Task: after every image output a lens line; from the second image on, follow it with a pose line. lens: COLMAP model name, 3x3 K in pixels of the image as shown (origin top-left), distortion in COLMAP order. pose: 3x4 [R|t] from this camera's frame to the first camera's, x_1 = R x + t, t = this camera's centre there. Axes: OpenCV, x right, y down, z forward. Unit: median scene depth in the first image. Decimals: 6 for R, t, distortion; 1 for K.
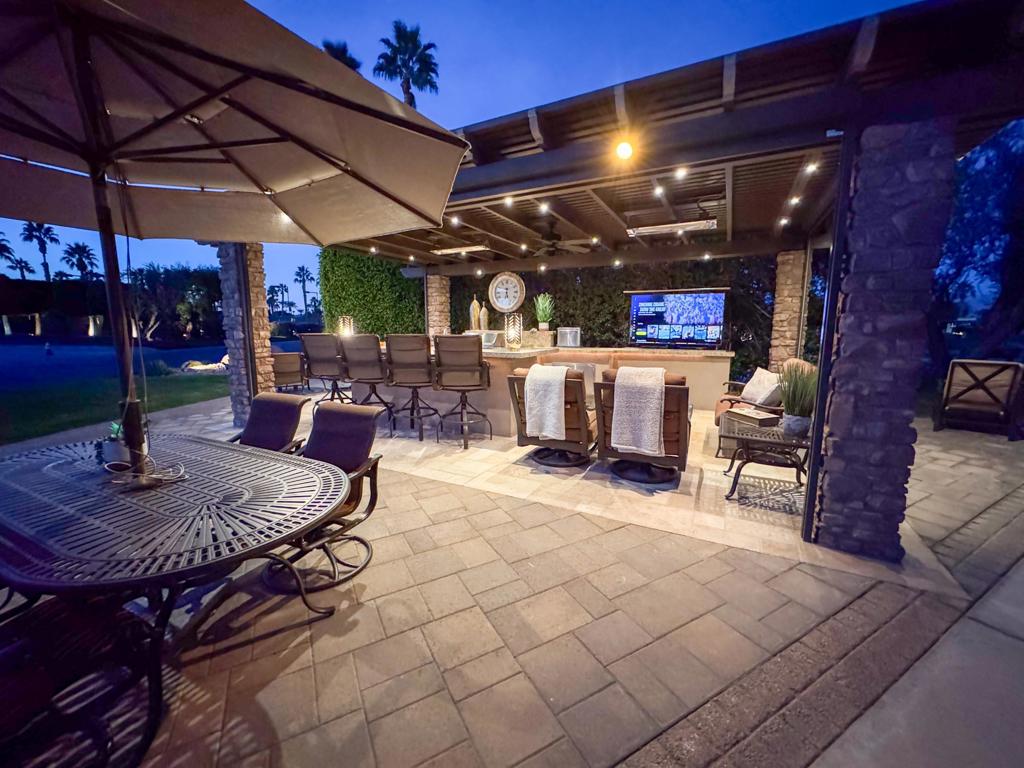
lens RADIAL K [[400.9, 0, 518.3], [0, 400.9, 386.8], [0, 0, 1]] dist [0.006180, -0.000715]
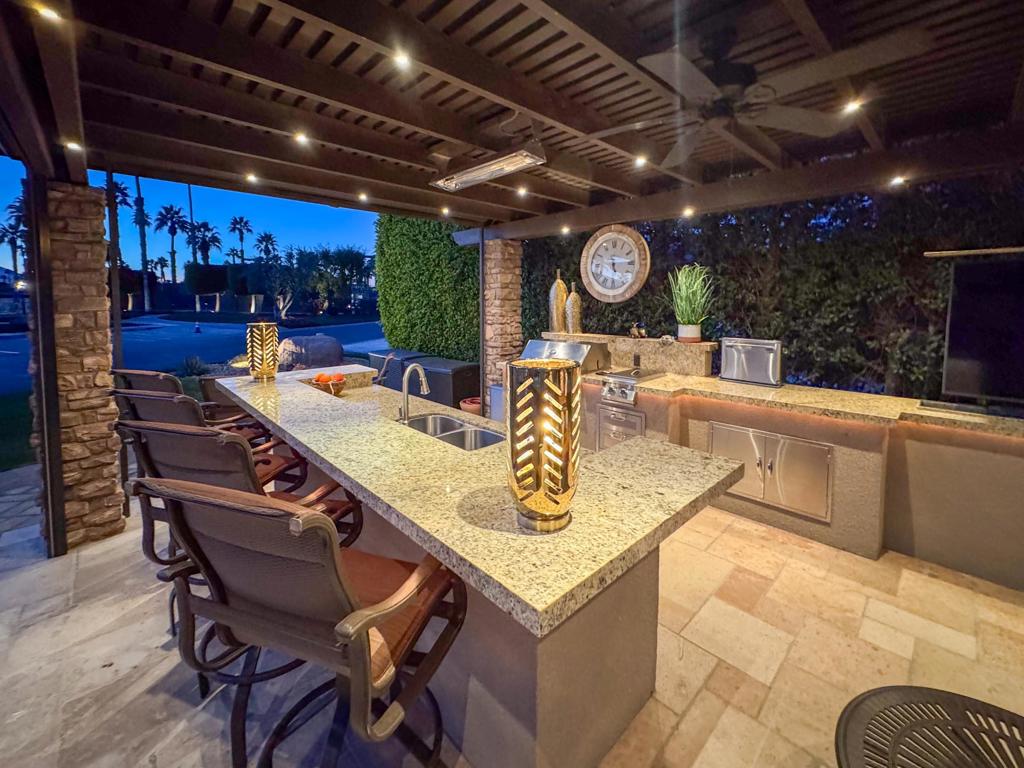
lens RADIAL K [[417.0, 0, 524.8], [0, 417.0, 327.2], [0, 0, 1]] dist [0.009786, -0.000600]
pose [[0.951901, 0.016907, -0.305940, 0.028702], [-0.041063, 0.996509, -0.072695, -0.111499], [0.303643, 0.081761, 0.949271, 0.464020]]
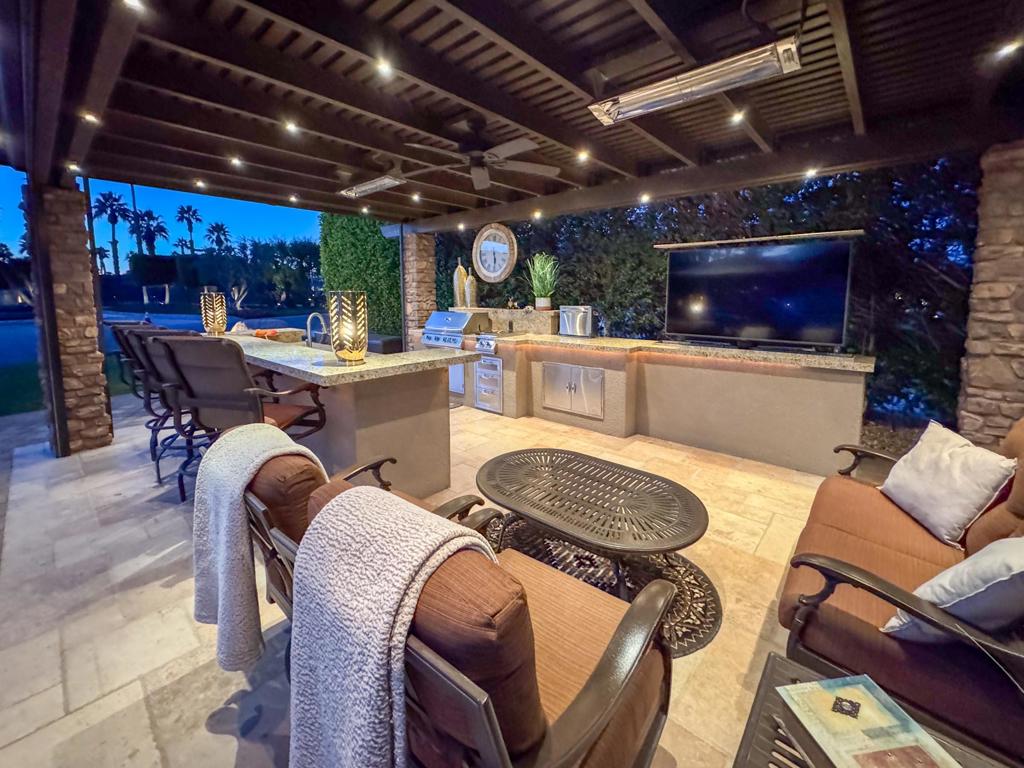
lens RADIAL K [[417.0, 0, 530.6], [0, 417.0, 338.2], [0, 0, 1]] dist [0.009786, -0.000600]
pose [[0.973737, 0.020618, -0.226742, 0.198996], [-0.029594, 0.998904, -0.036258, -0.067333], [0.225746, 0.042017, 0.973280, 0.329237]]
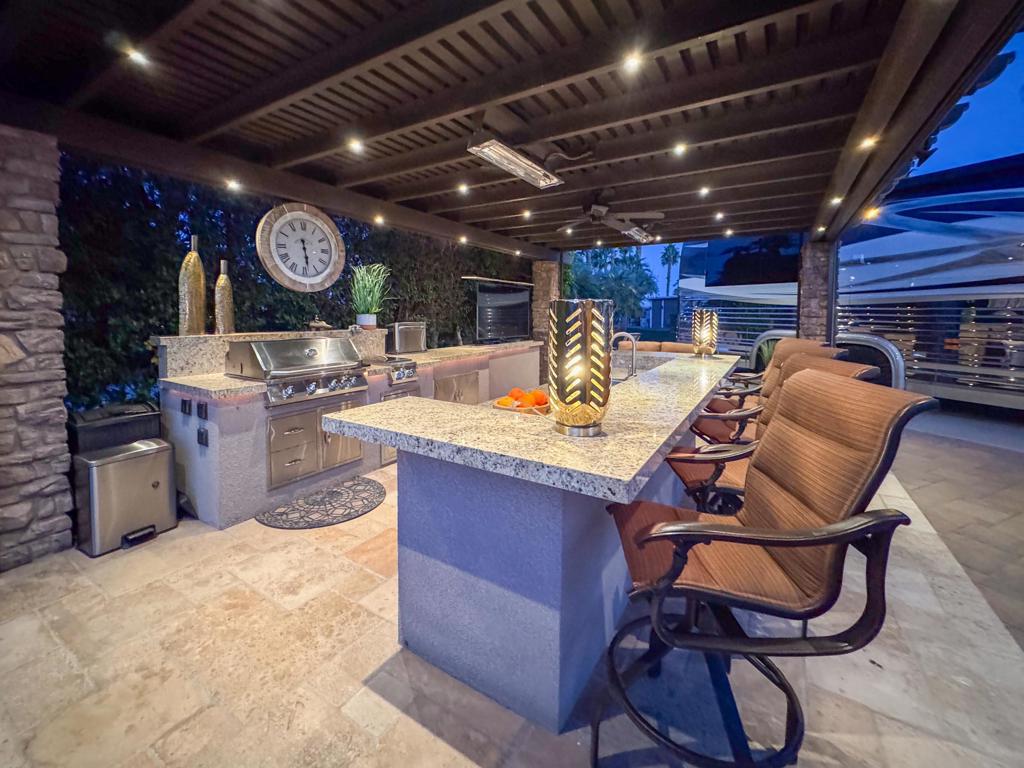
lens RADIAL K [[417.0, 0, 534.6], [0, 417.0, 327.7], [0, 0, 1]] dist [0.009786, -0.000600]
pose [[0.065652, -0.035743, 0.997202, -0.498968], [0.142165, 0.989499, 0.026108, -0.122596], [-0.987663, 0.140053, 0.070044, 0.727590]]
